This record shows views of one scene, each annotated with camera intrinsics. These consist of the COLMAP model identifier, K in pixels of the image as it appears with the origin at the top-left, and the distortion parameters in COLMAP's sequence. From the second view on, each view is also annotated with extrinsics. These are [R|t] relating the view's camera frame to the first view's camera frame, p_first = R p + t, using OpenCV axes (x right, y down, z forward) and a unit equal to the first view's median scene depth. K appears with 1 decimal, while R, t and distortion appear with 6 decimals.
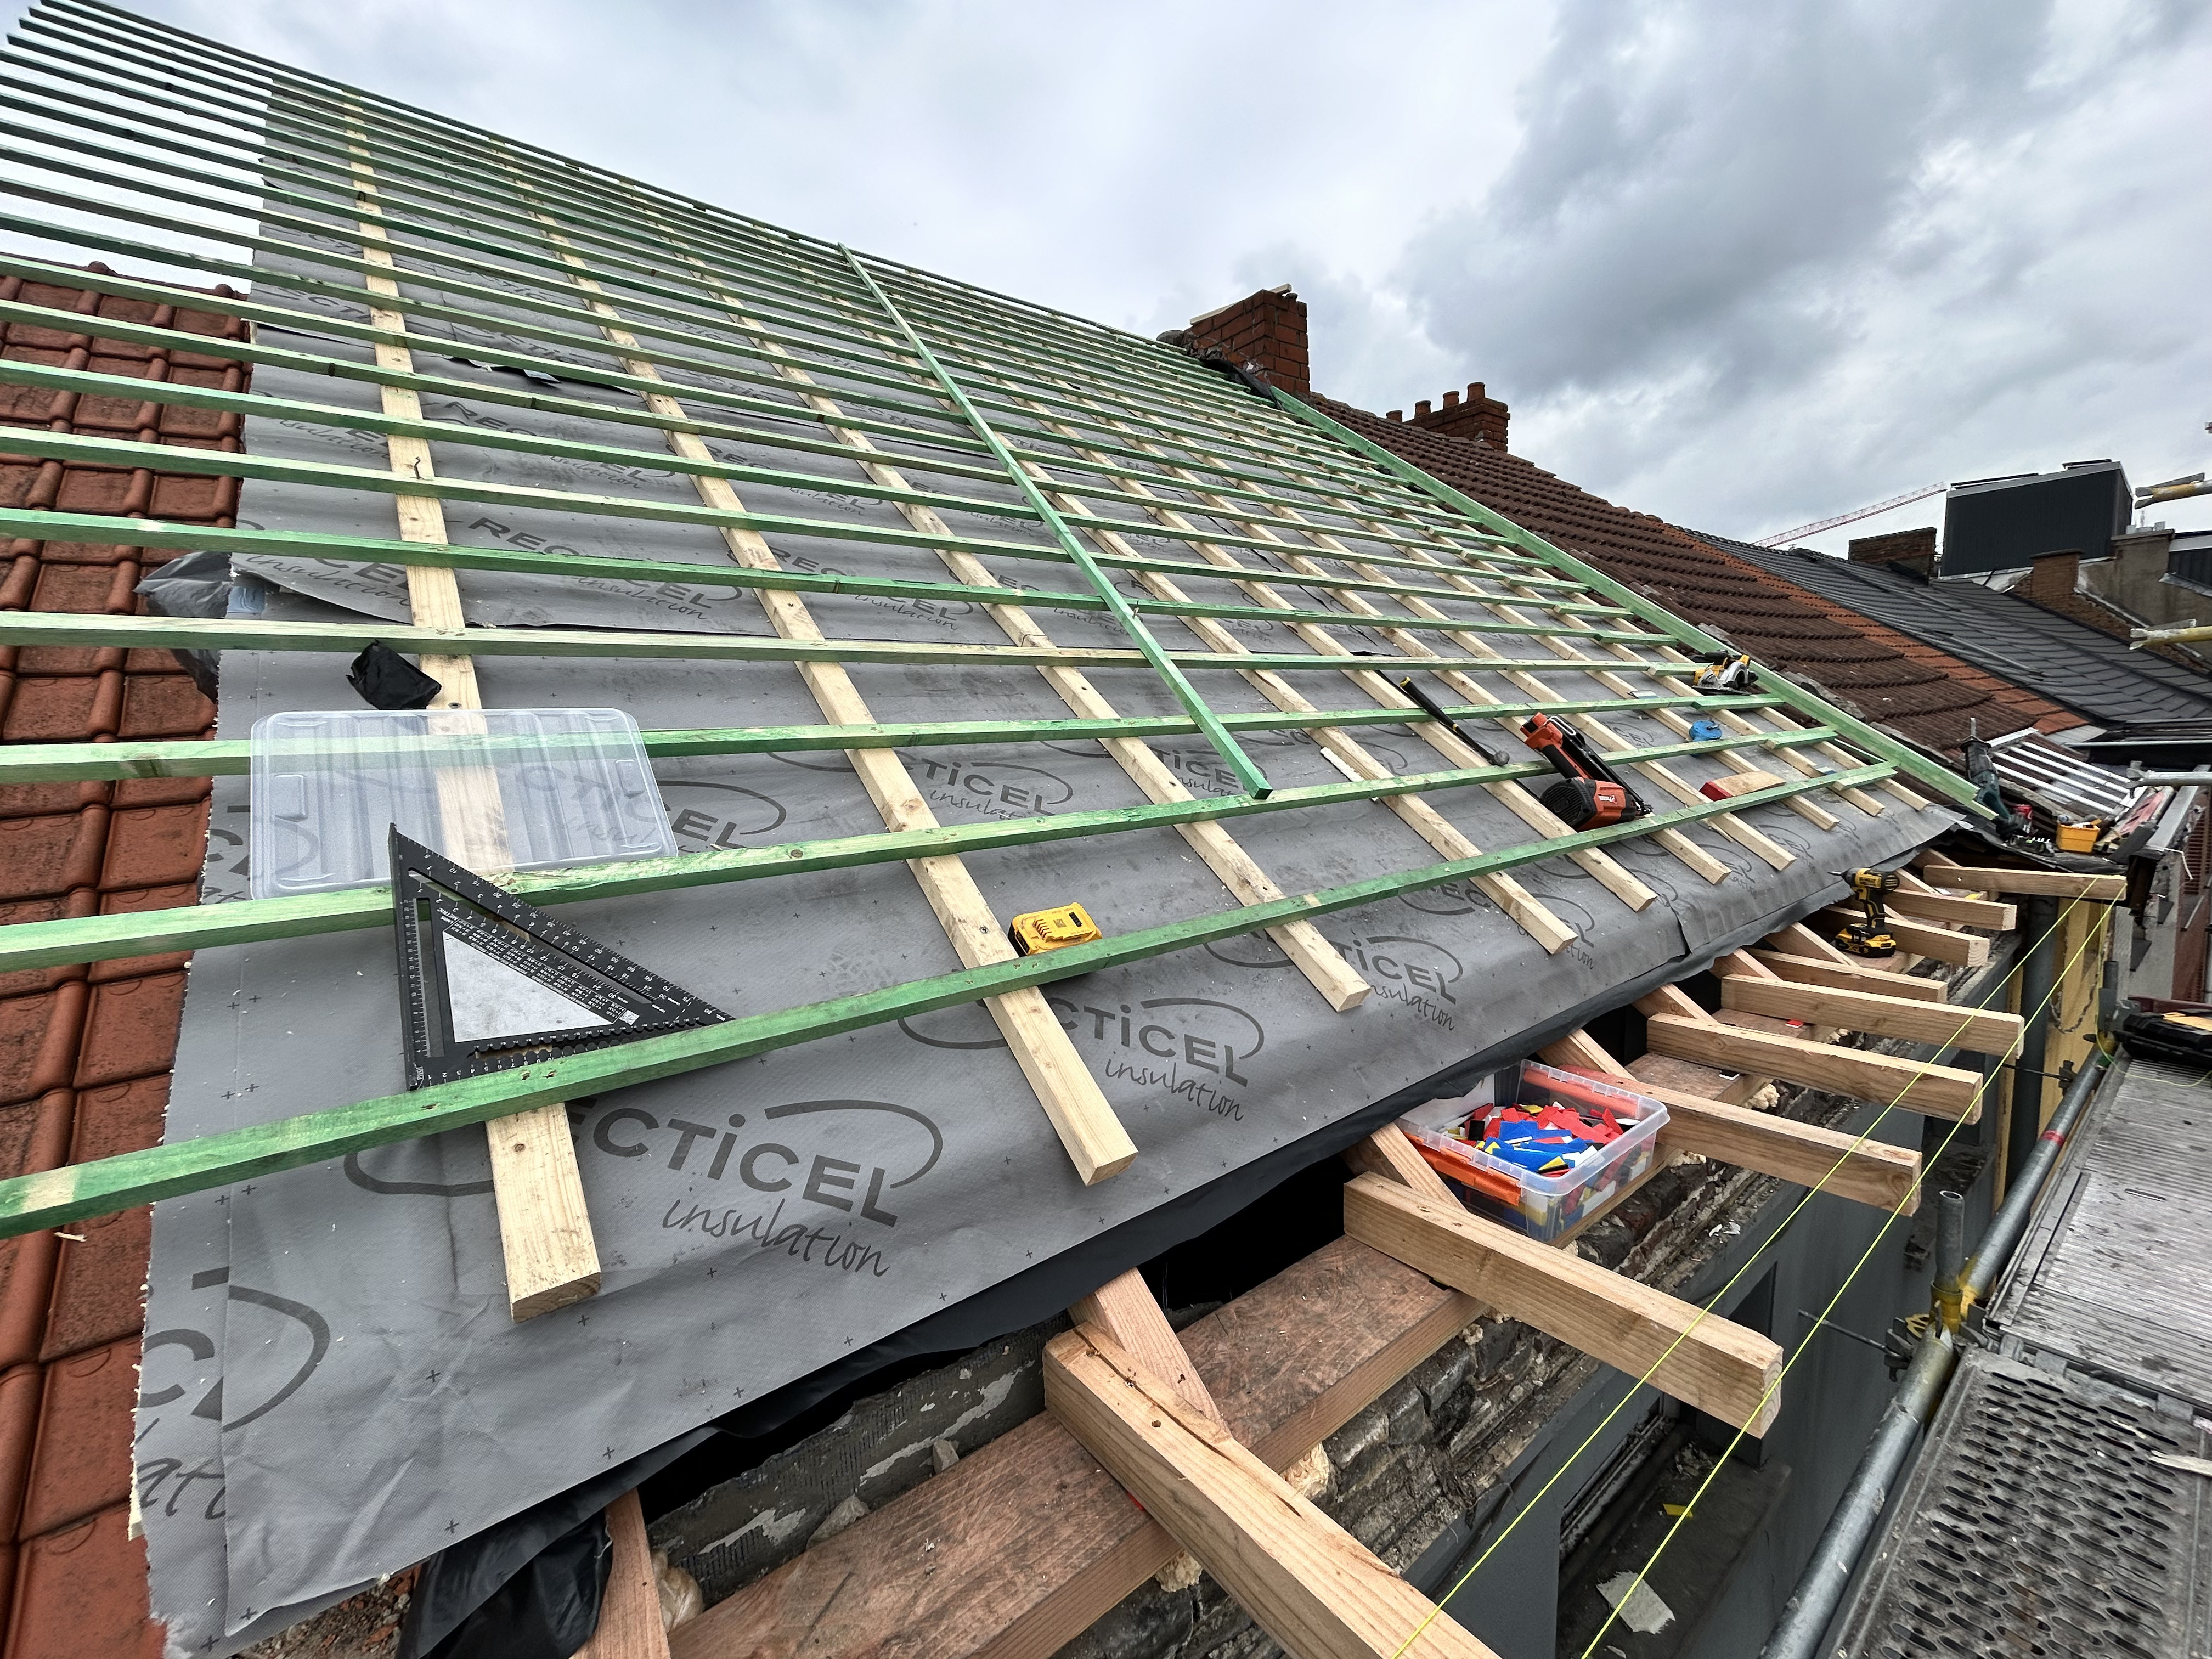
lens RADIAL K [[886.5, 0, 1095.7], [0, 886.5, 827.9], [0, 0, 1]] dist [-0.005565, 0.000863]
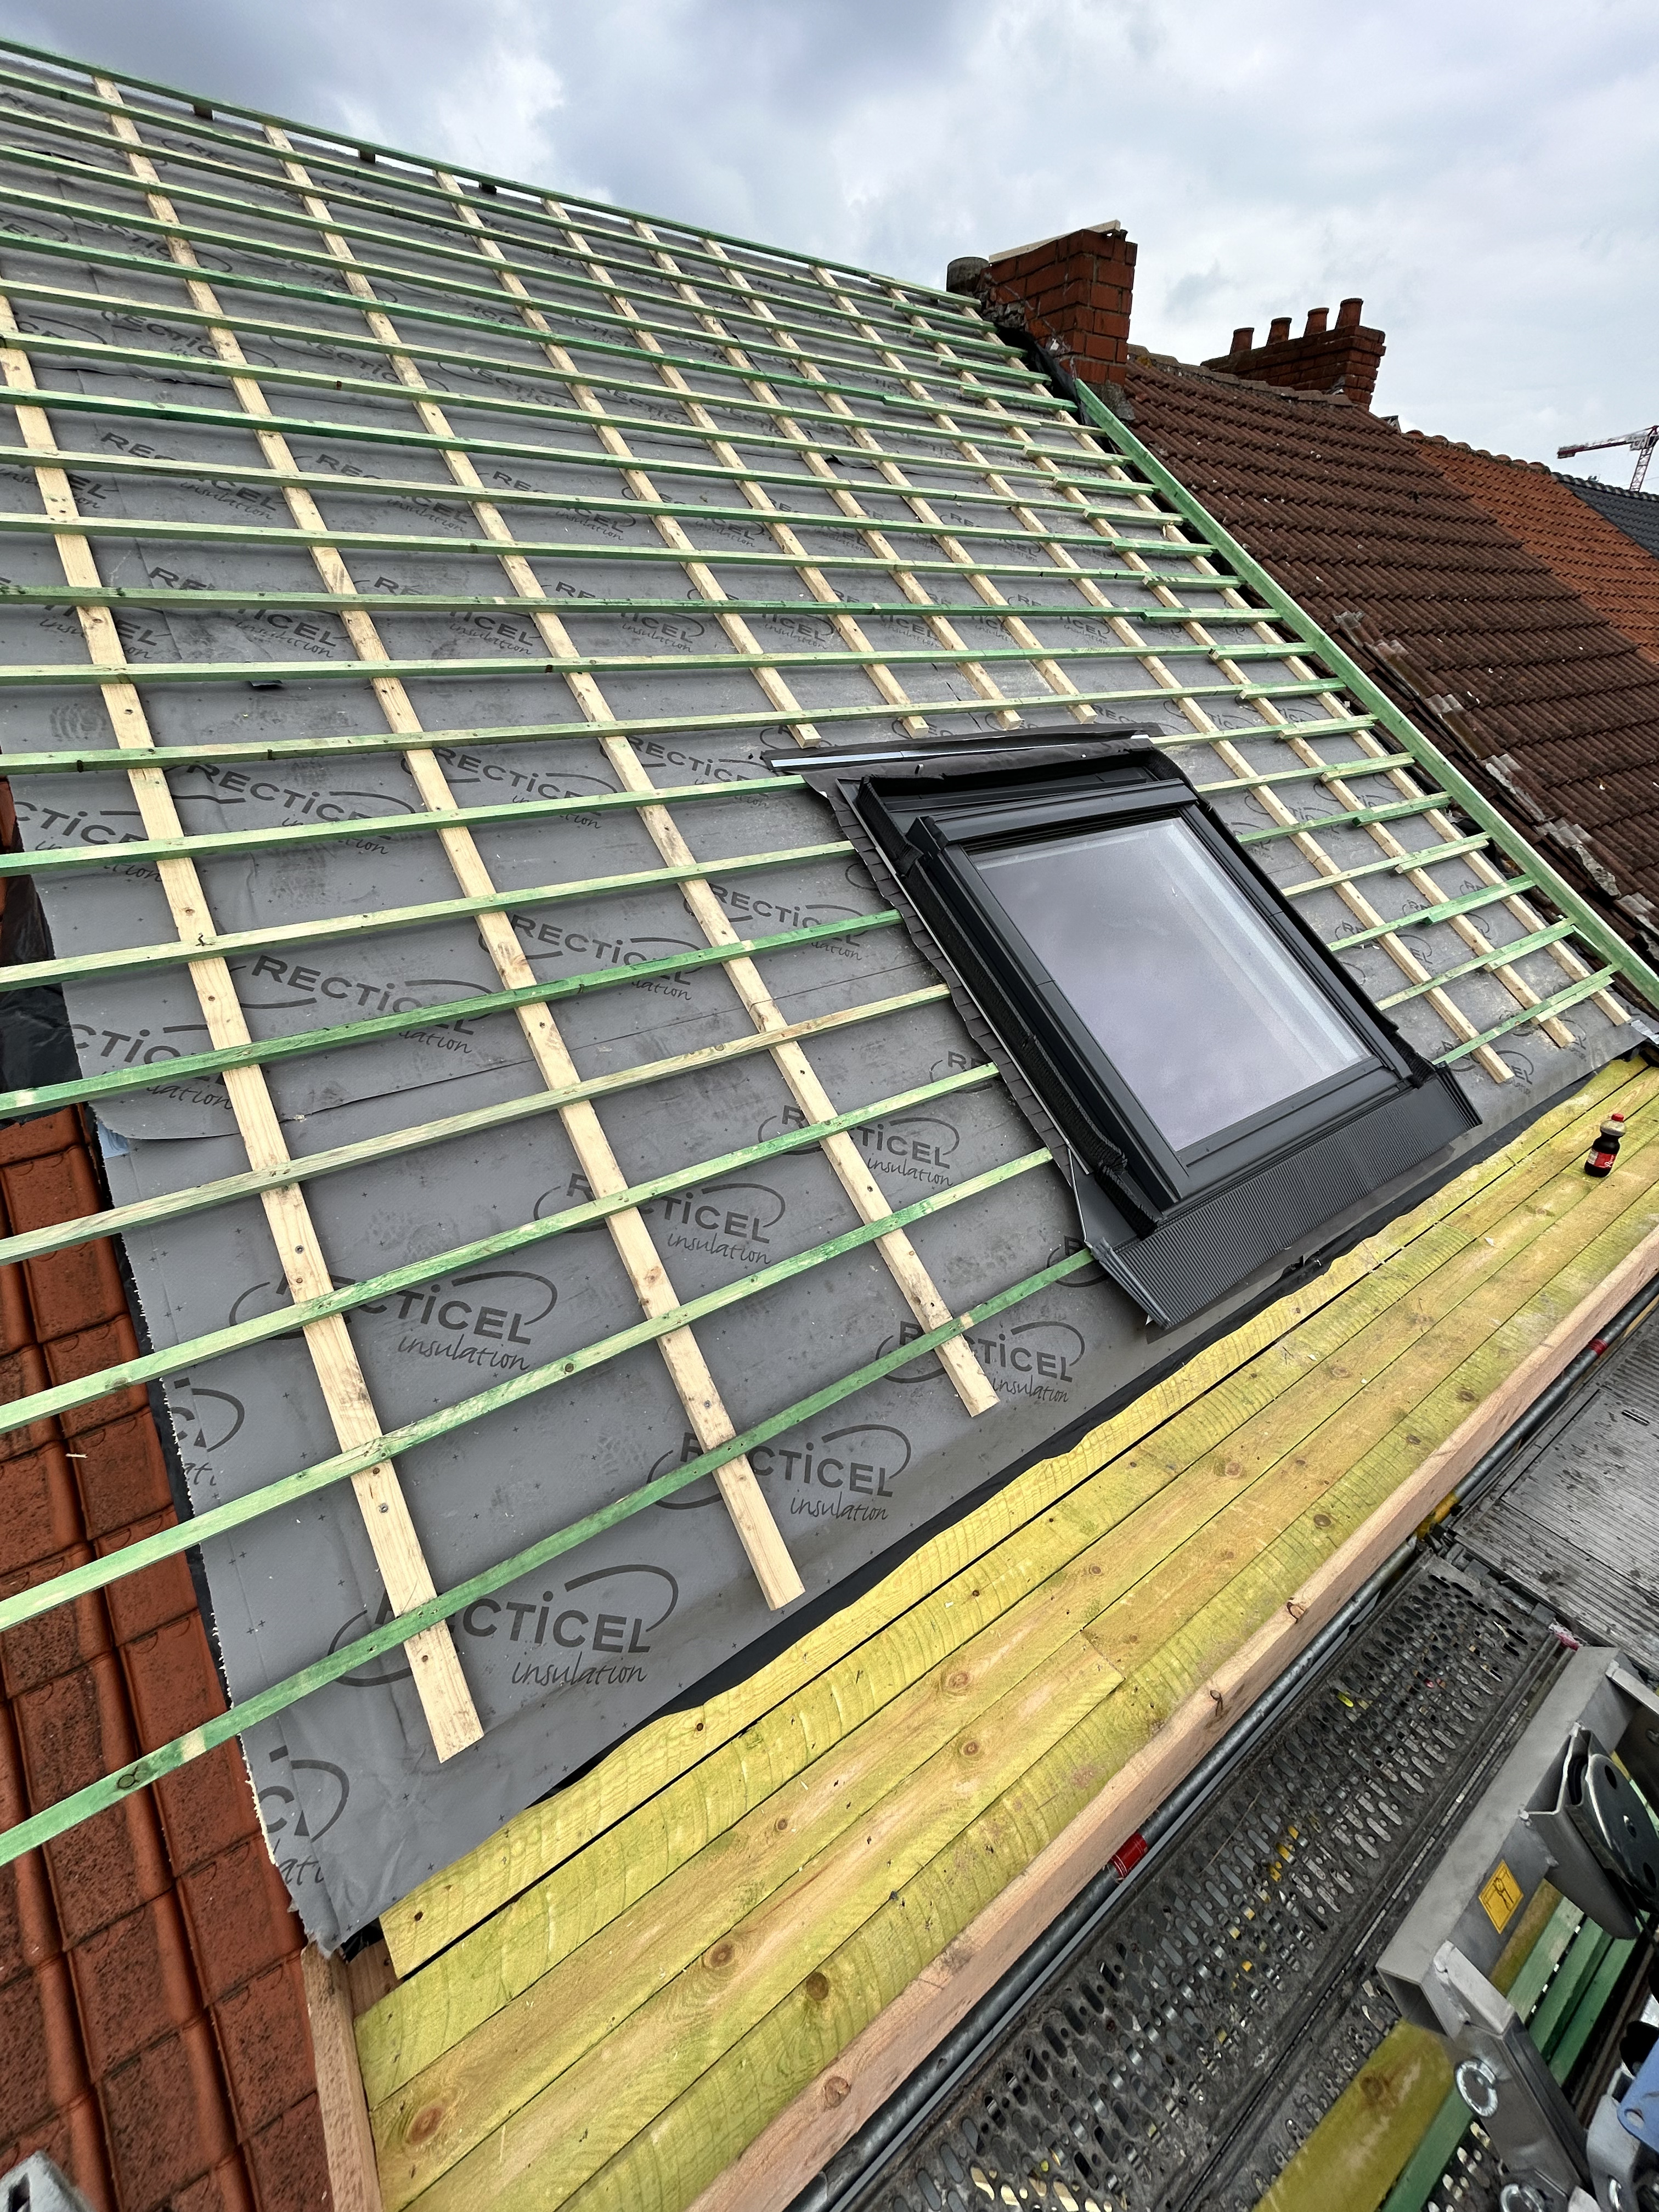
lens RADIAL K [[886.5, 0, 829.5], [0, 886.5, 1106.0], [0, 0, 1]] dist [-0.005565, 0.000863]
pose [[0.998803, 0.046662, -0.014645, 0.063065], [-0.038085, 0.929963, 0.365674, -0.845798], [0.030682, -0.364679, 0.930628, -0.107894]]
